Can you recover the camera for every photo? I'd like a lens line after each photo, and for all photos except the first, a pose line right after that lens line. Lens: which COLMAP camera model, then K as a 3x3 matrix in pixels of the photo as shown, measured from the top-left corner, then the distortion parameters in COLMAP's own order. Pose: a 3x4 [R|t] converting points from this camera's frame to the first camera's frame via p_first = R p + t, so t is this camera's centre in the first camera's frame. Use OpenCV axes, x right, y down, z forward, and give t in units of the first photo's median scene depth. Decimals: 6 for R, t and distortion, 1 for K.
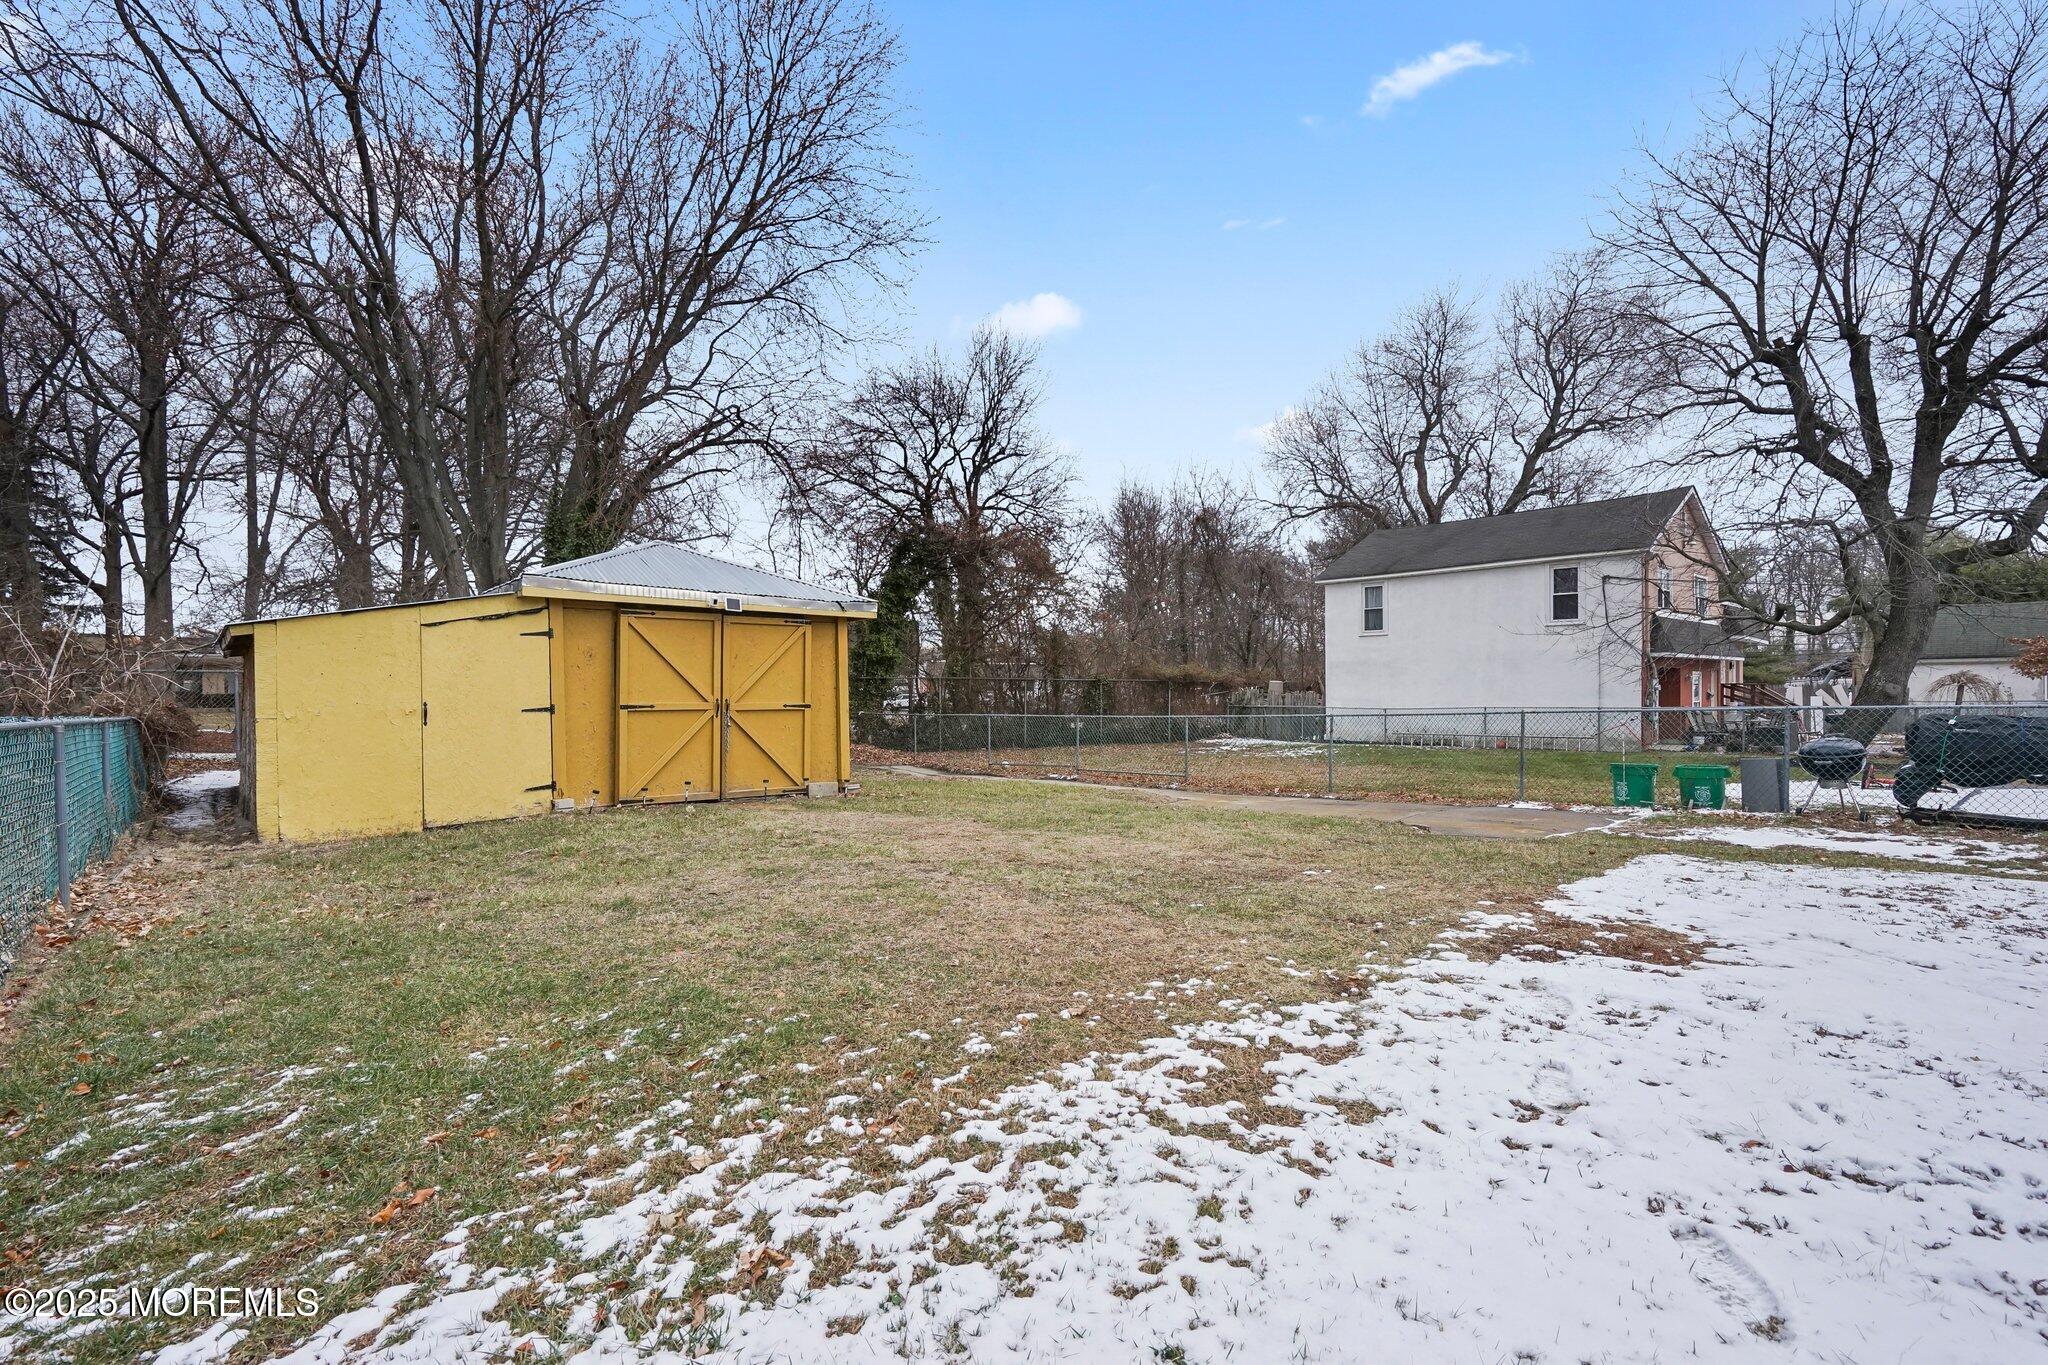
lens RADIAL K [[922.5, 0, 1037.4], [0, 922.5, 686.9], [0, 0, 1]] dist [-0.001590, 0.000063]
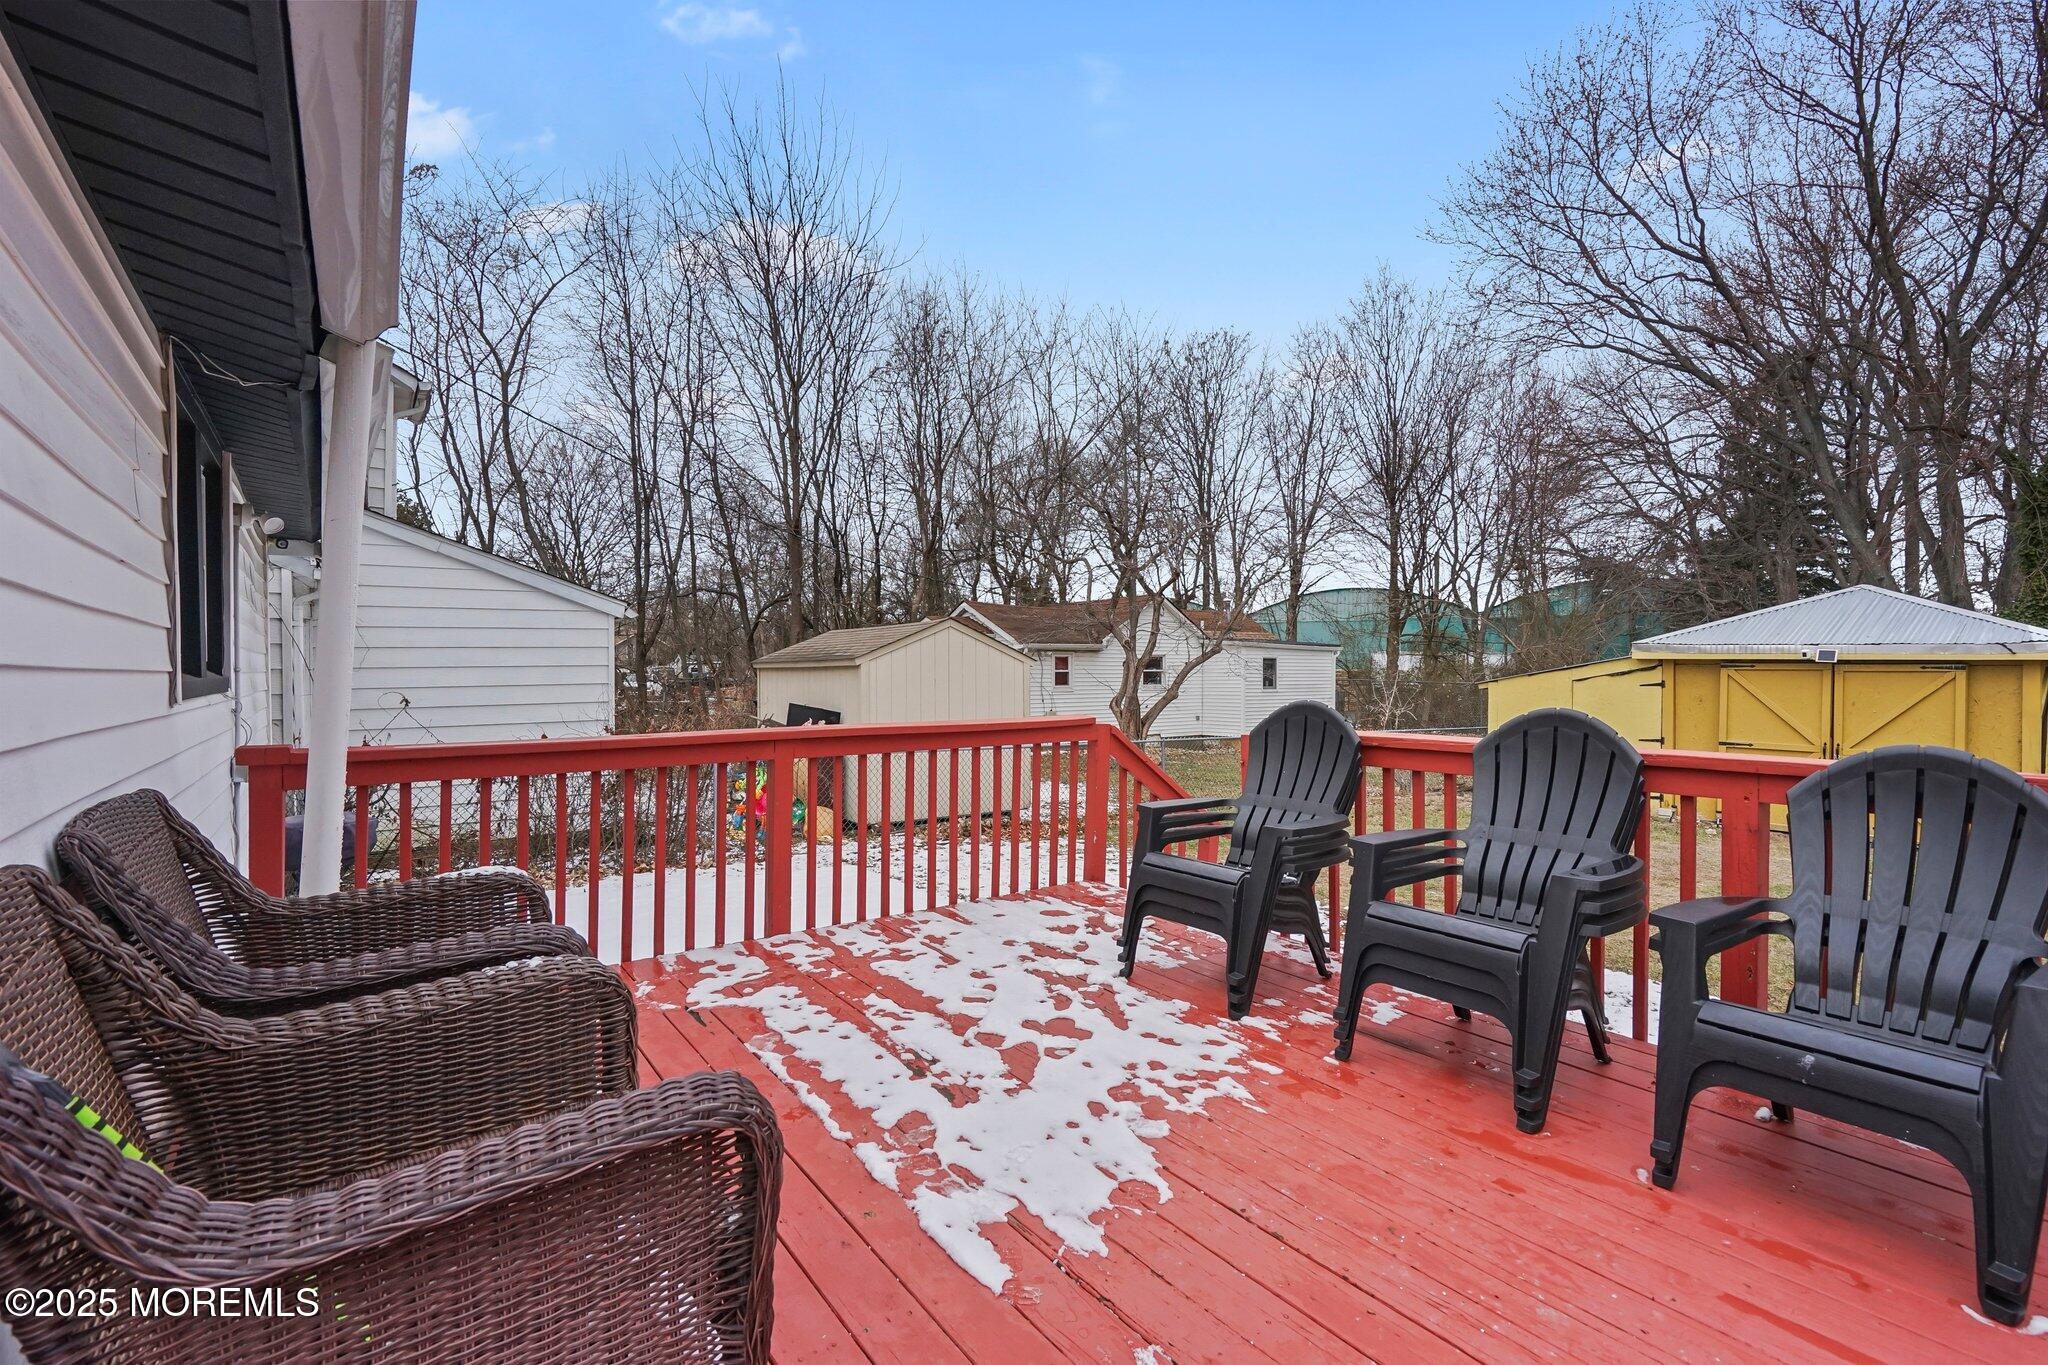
lens RADIAL K [[922.7, 0, 1007.5], [0, 922.7, 684.4], [0, 0, 1]] dist [-0.001601, -0.000026]
pose [[-0.086454, 0.021790, -0.996018, 0.516259], [-0.001664, 0.999756, 0.022017, -0.049794], [0.996254, 0.003561, -0.086397, 0.096432]]
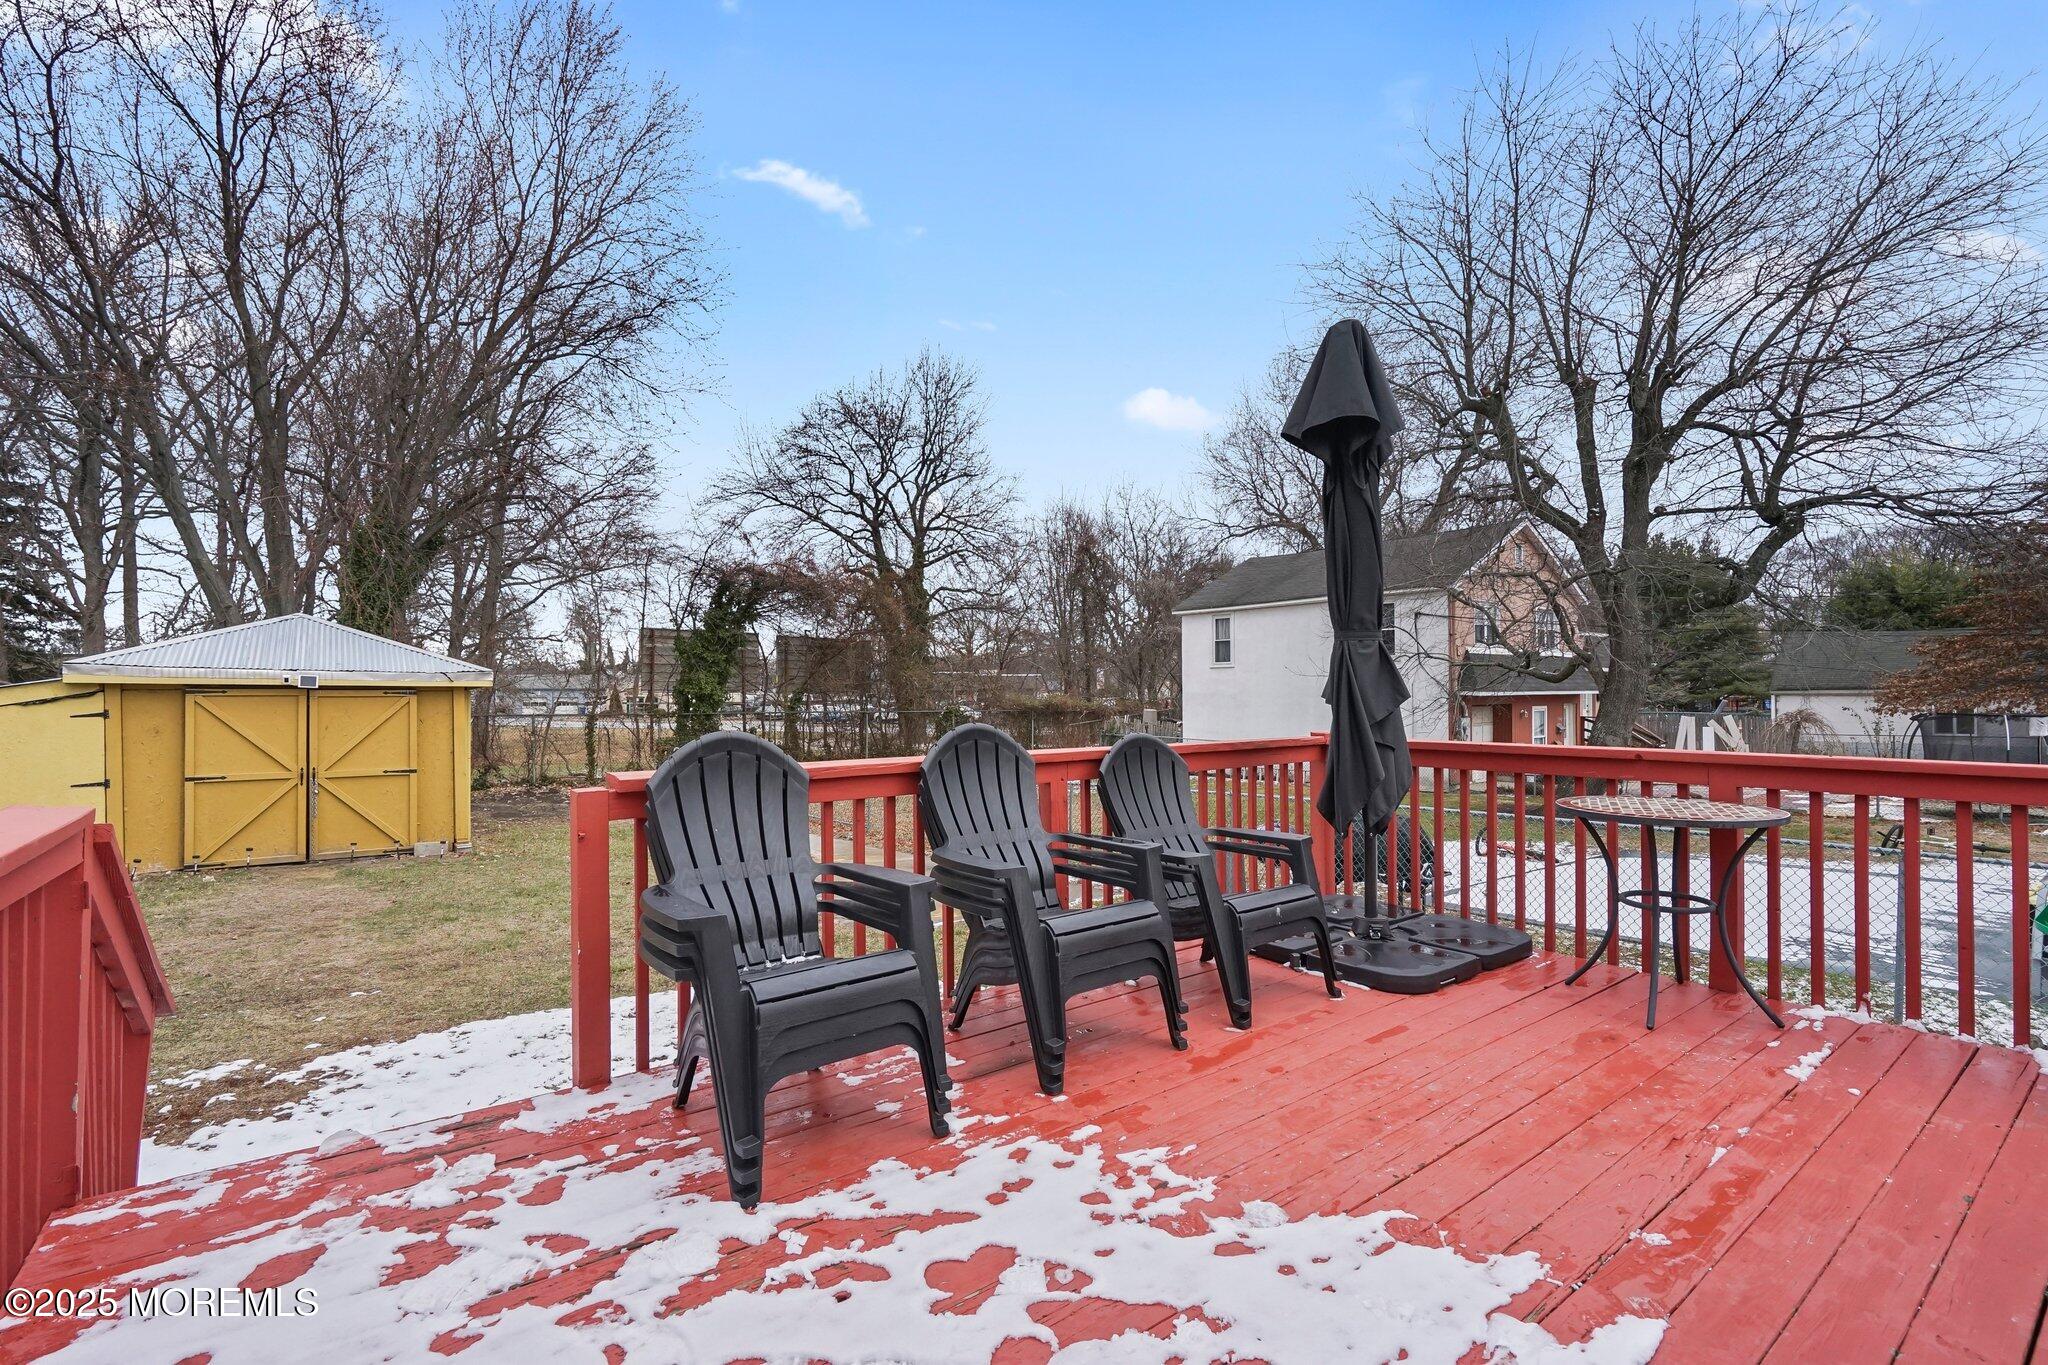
lens RADIAL K [[921.0, 0, 1014.4], [0, 921.0, 691.7], [0, 0, 1]] dist [-0.002339, 0.001677]
pose [[0.998326, 0.000777, -0.057828, 0.353731], [-0.000886, 0.999998, -0.001852, -0.048537], [0.057827, 0.001900, 0.998325, -0.015407]]
